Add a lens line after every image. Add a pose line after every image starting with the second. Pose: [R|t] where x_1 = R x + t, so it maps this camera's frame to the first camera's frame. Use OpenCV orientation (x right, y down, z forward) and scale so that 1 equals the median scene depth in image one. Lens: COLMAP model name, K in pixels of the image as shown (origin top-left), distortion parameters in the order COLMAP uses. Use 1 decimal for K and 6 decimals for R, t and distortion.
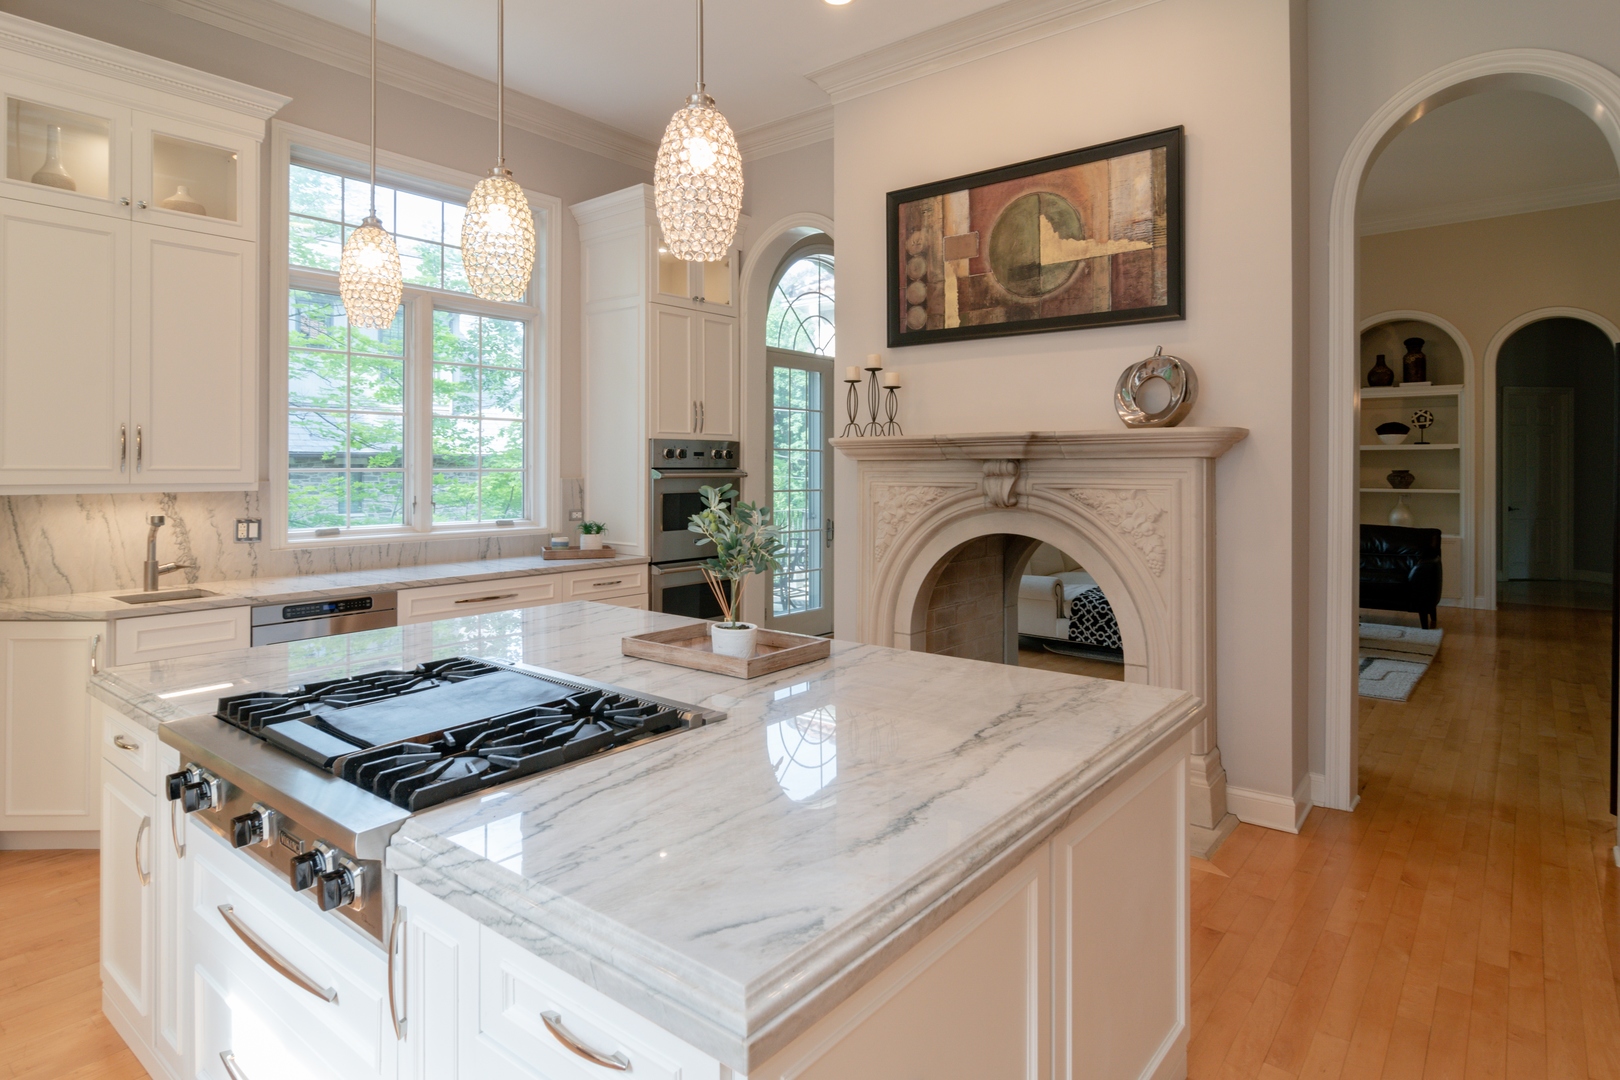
lens RADIAL K [[884.2, 0, 809.4], [0, 884.2, 469.3], [0, 0, 1]] dist [-0.000324, -0.000049]
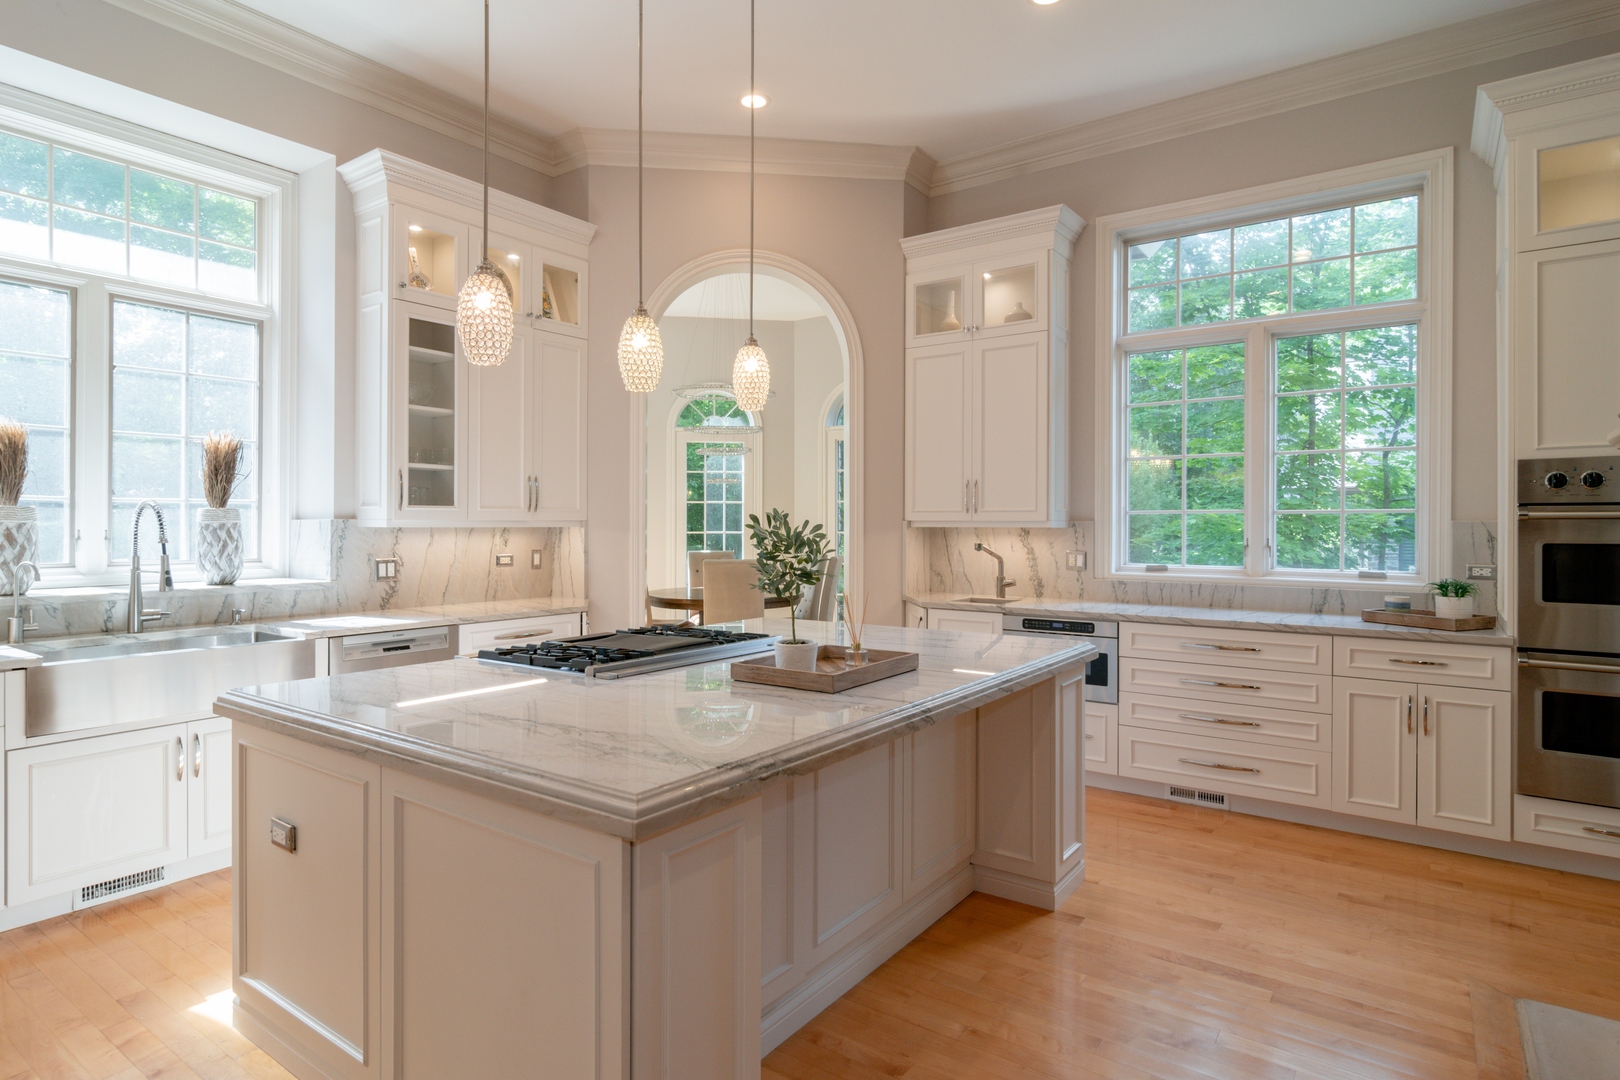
lens RADIAL K [[876.4, 0, 809.0], [0, 876.4, 522.9], [0, 0, 1]] dist [-0.000247, -0.000018]
pose [[0.057534, -0.000784, -0.998343, 0.544789], [-0.001599, 0.999998, -0.000878, 0.017061], [0.998342, 0.001647, 0.057532, 0.528442]]
